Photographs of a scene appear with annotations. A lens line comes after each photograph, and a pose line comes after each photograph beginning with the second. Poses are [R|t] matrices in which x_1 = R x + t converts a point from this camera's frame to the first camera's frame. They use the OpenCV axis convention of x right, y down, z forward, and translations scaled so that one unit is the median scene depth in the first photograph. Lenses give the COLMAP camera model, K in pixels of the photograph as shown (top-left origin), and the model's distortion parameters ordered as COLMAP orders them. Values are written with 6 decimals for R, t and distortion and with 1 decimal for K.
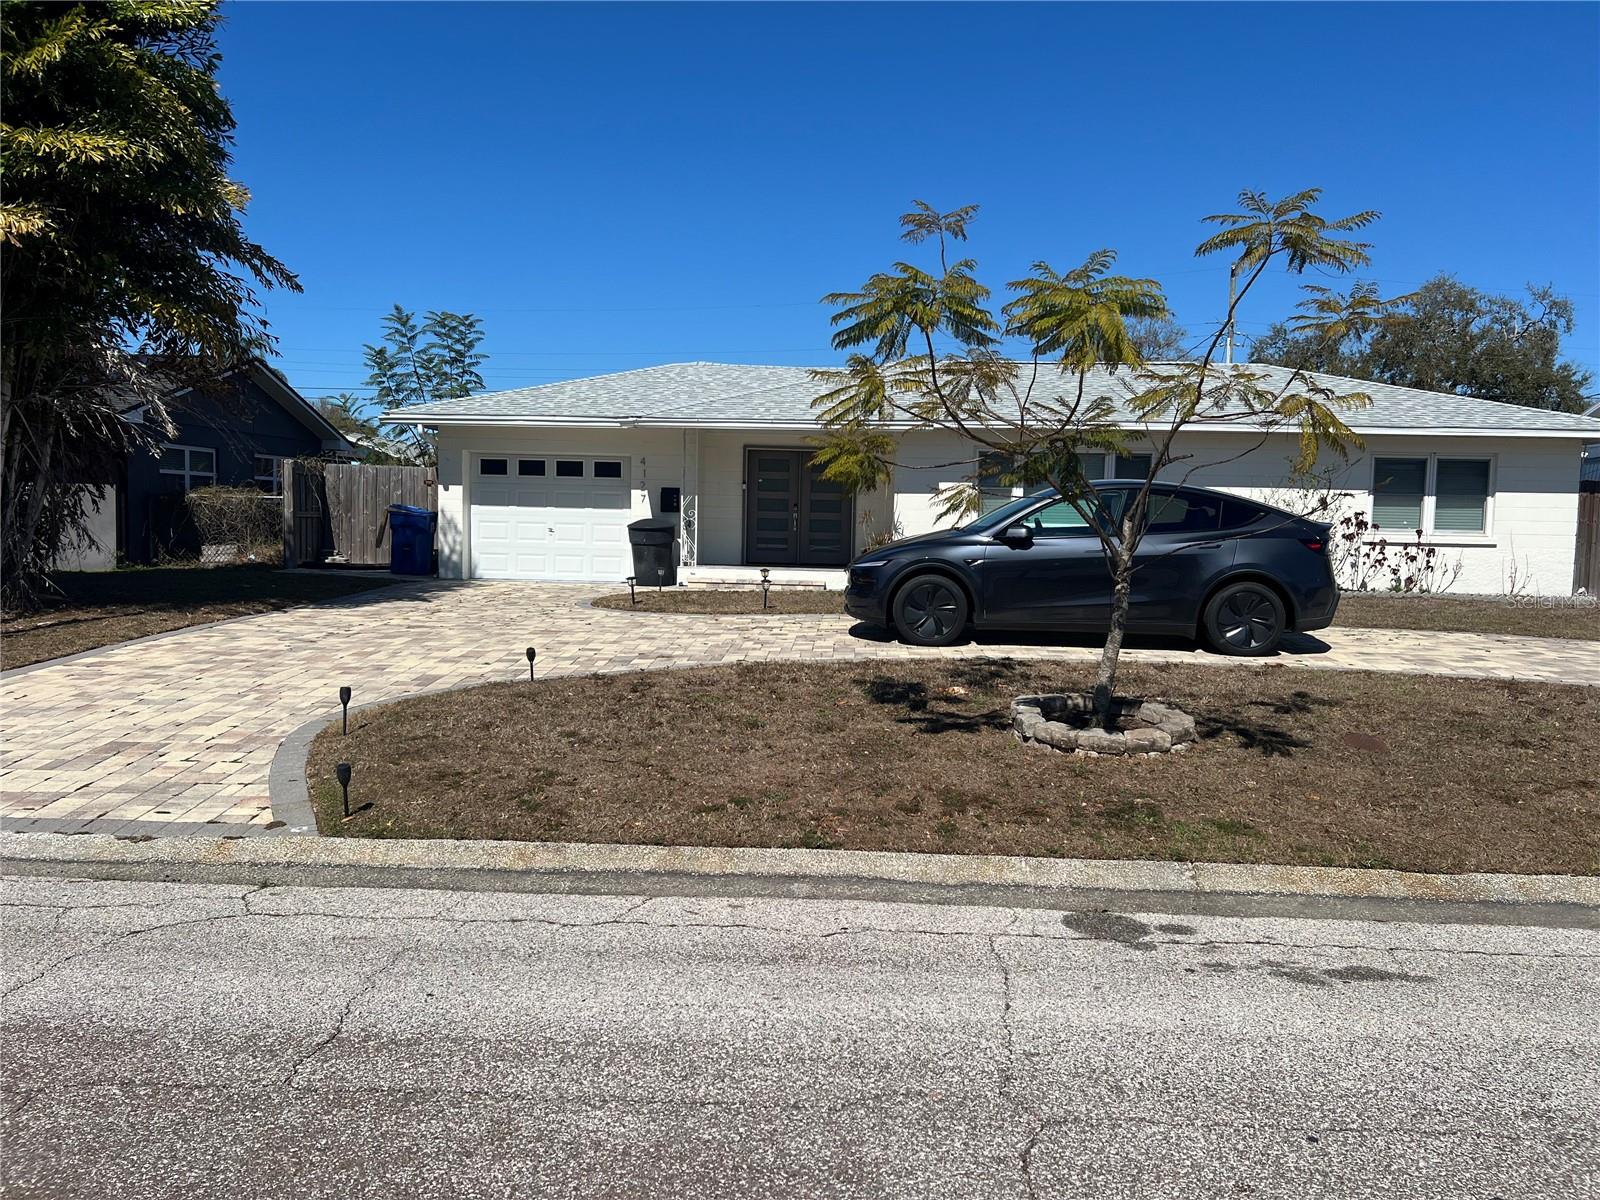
lens RADIAL K [[1197.9, 0, 800.0], [0, 1197.9, 600.0], [0, 0, 1]] dist [0.093383, -0.116254]
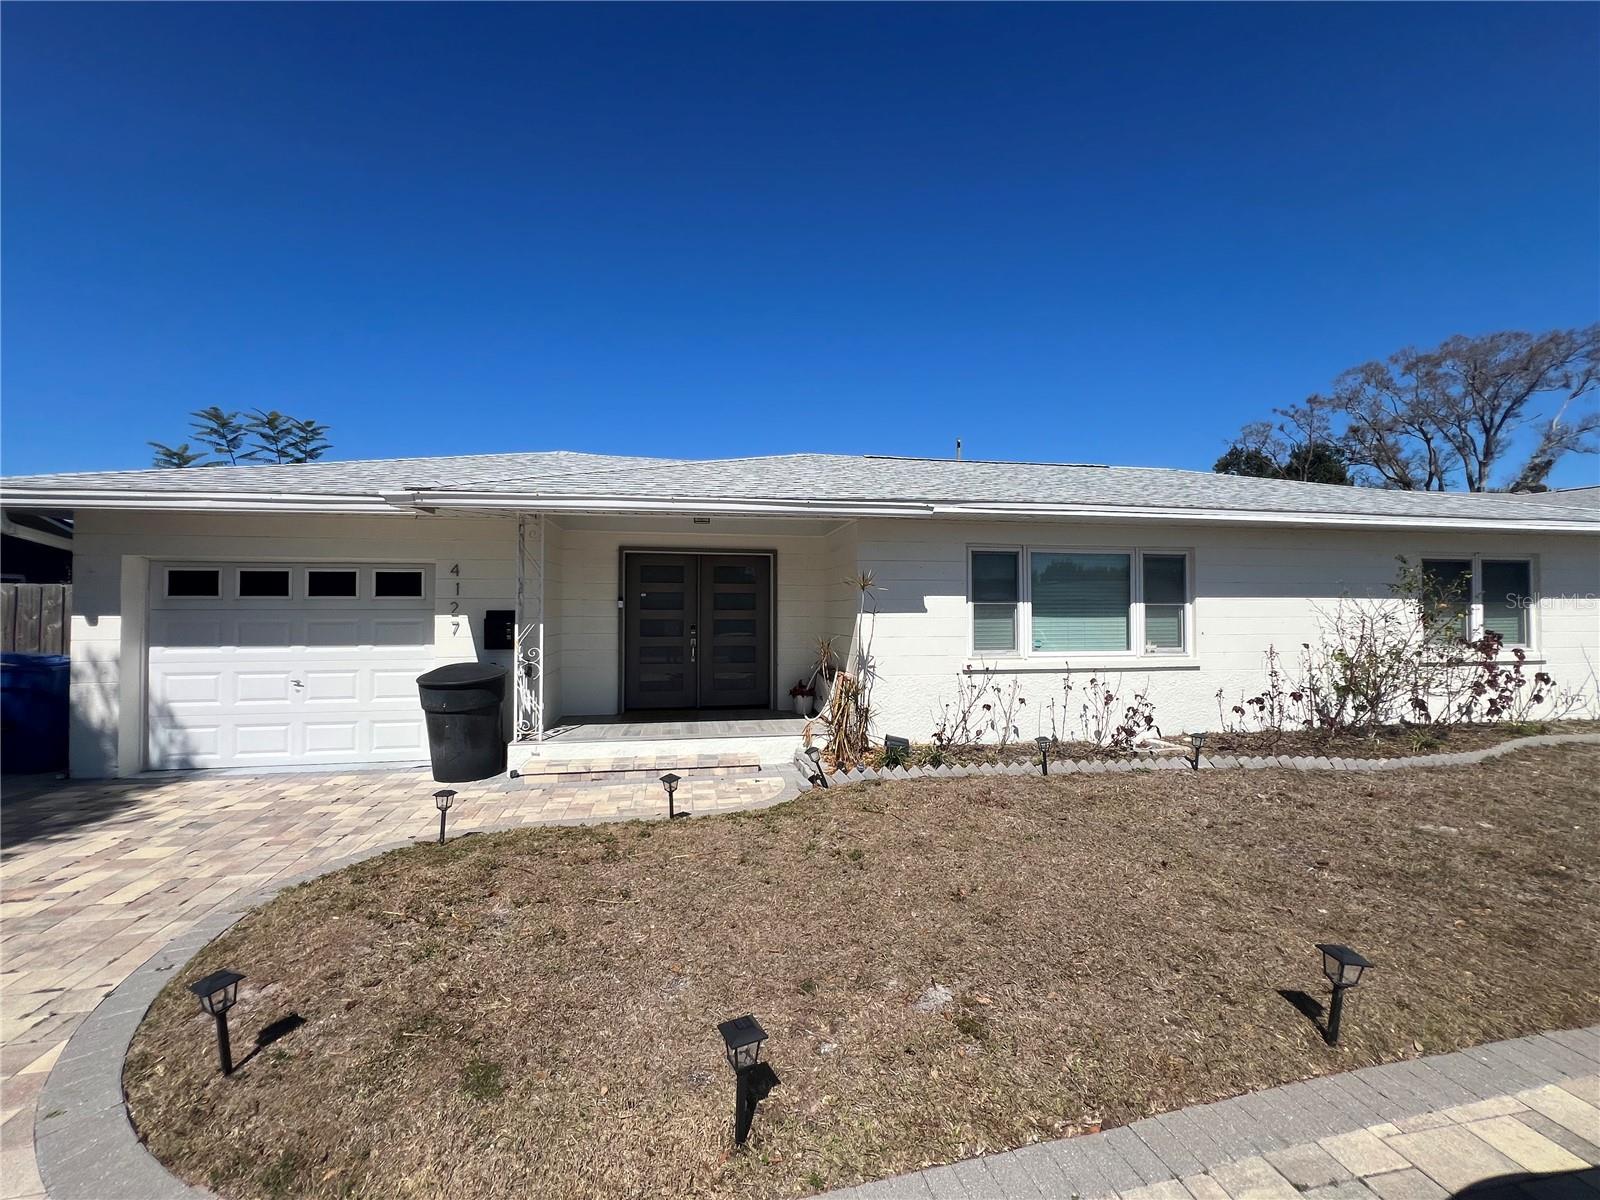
lens RADIAL K [[651.8, 0, 795.1], [0, 651.8, 603.4], [0, 0, 1]] dist [-0.000824, 0.000137]
pose [[0.976573, -0.020845, 0.214173, -0.029807], [0.036172, 0.997036, -0.067898, -0.068148], [-0.212123, 0.074055, 0.974433, 0.628742]]
